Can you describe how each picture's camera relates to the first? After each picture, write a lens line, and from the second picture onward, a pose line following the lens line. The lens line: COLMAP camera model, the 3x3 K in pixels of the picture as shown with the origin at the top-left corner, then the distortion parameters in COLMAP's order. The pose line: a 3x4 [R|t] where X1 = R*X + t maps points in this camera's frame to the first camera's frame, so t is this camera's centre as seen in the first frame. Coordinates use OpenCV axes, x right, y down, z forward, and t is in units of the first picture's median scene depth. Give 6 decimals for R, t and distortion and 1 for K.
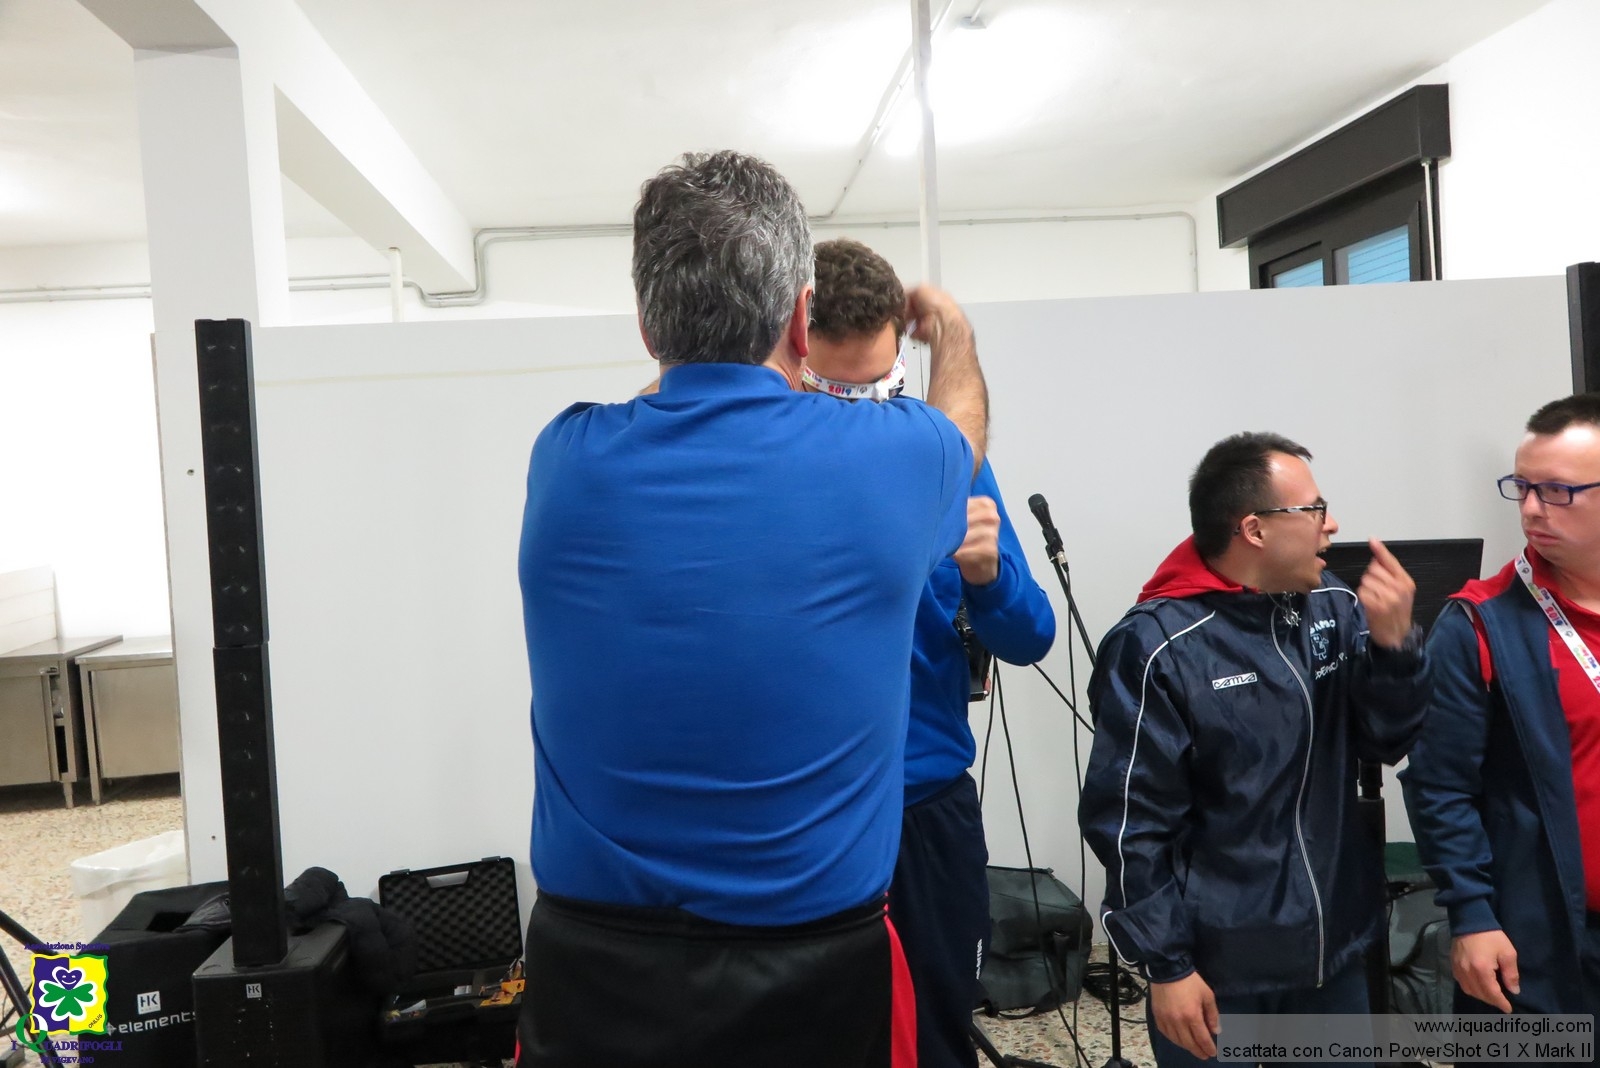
lens RADIAL K [[1189.2, 0, 807.9], [0, 1189.2, 528.7], [0, 0, 1]] dist [-0.005698, 0.005573]
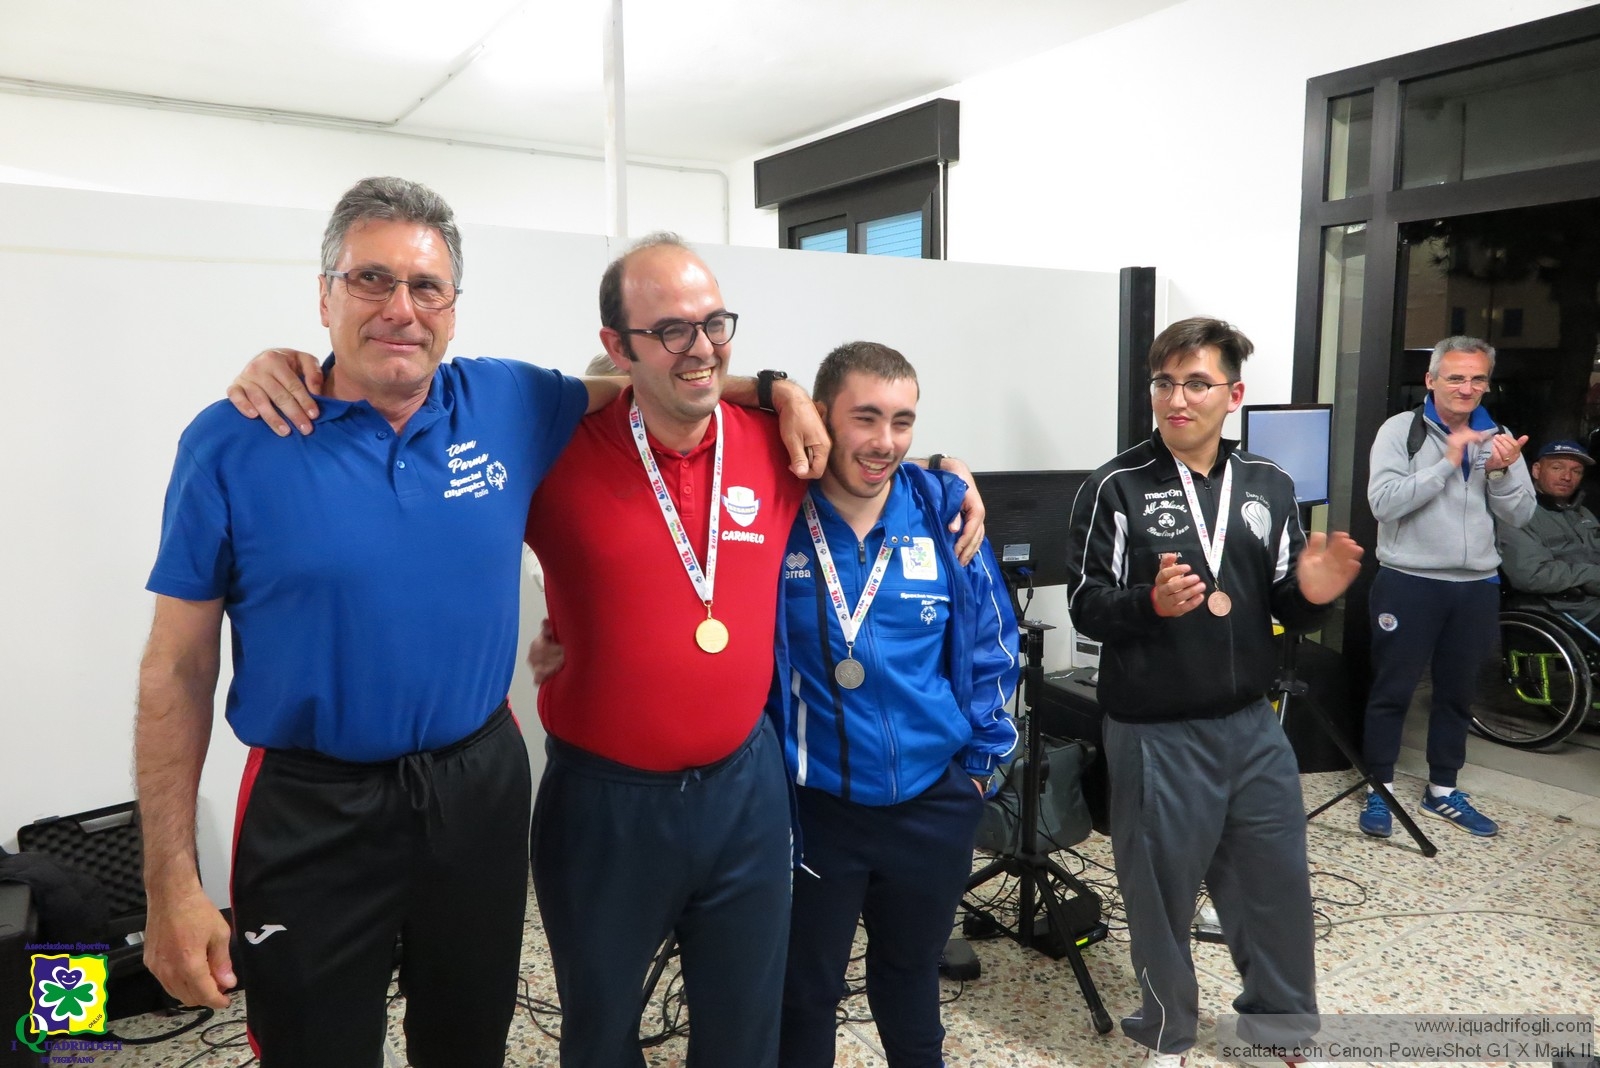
lens RADIAL K [[1095.1, 0, 800.9], [0, 1095.1, 520.6], [0, 0, 1]] dist [-0.014121, 0.006489]
pose [[0.888179, -0.001462, 0.459495, -0.138679], [-0.030151, 0.997654, 0.061454, 0.000118], [-0.458507, -0.068436, 0.886052, 0.026467]]
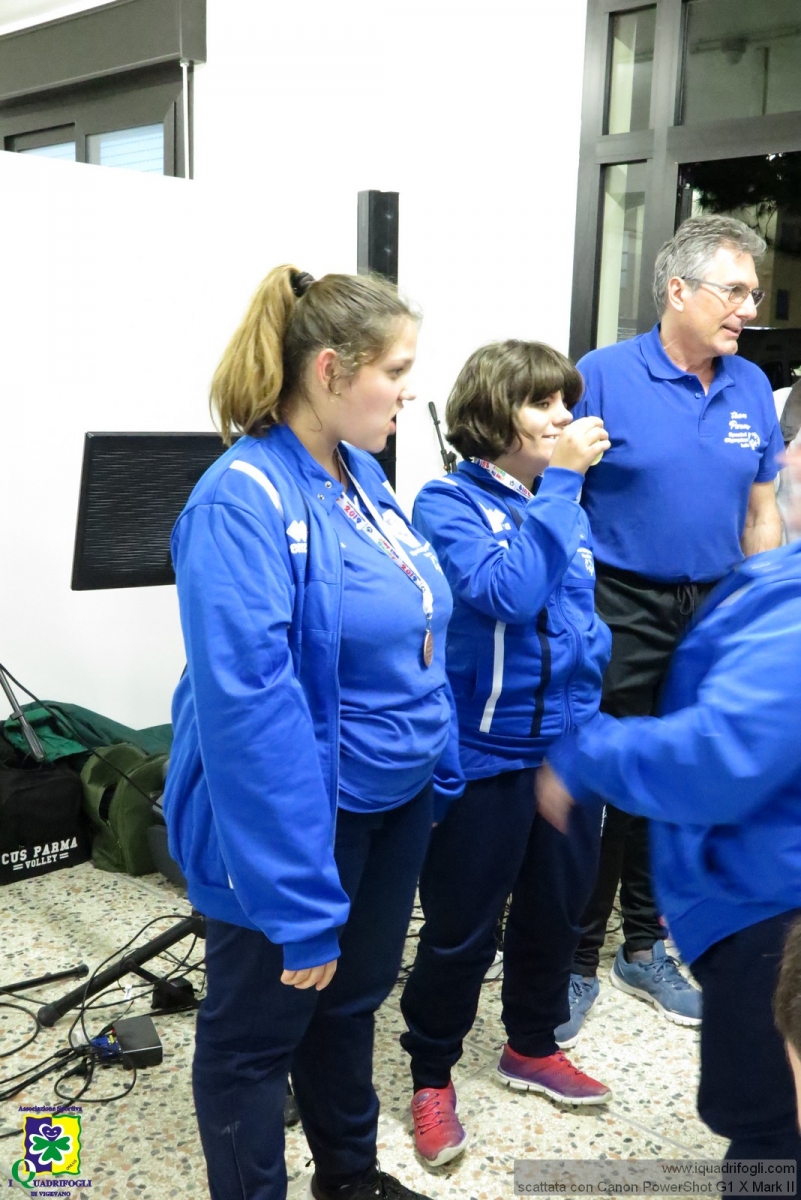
lens RADIAL K [[1245.5, 0, 404.3], [0, 1245.5, 584.1], [0, 0, 1]] dist [-0.003921, 0.000000]
pose [[0.747986, -0.040927, 0.662451, -0.062326], [-0.043647, 0.992903, 0.110625, 0.007492], [-0.662278, -0.111660, 0.740892, 0.038800]]
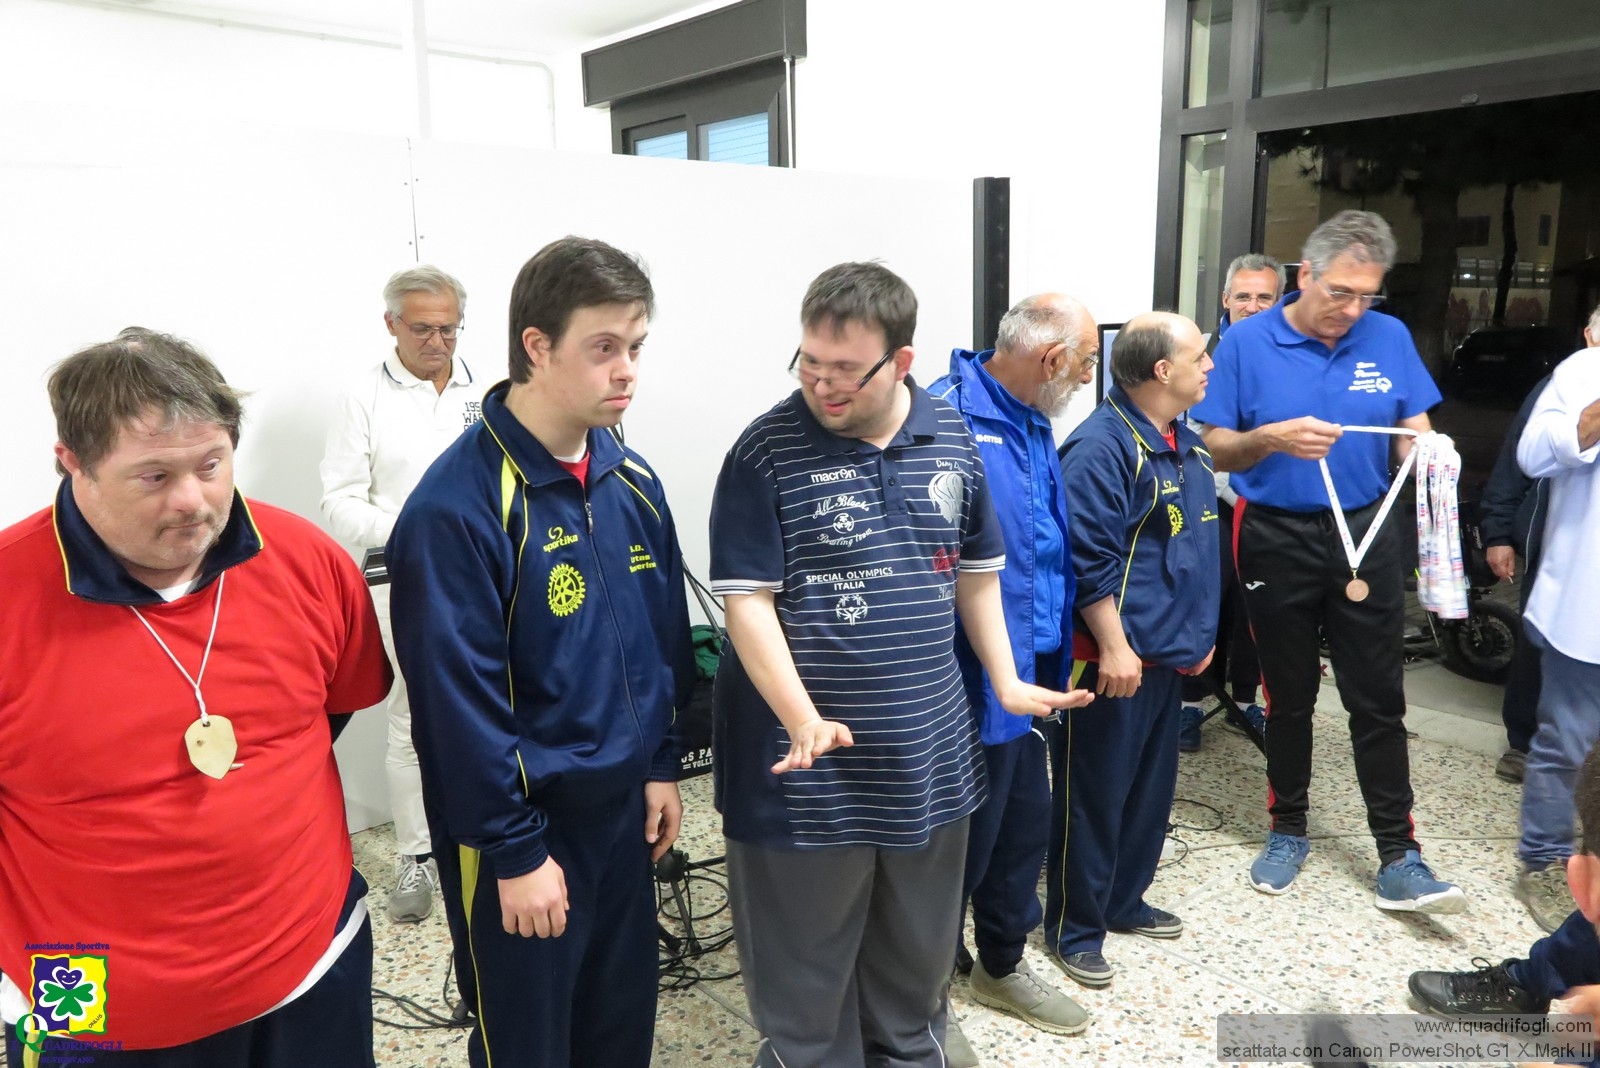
lens RADIAL K [[1189.2, 0, 801.5], [0, 1189.2, 522.5], [0, 0, 1]] dist [-0.005698, 0.005573]
pose [[0.823882, -0.052543, 0.564321, -0.134961], [-0.016052, 0.993131, 0.115904, 0.000107], [-0.566534, -0.104549, 0.817379, 0.016967]]
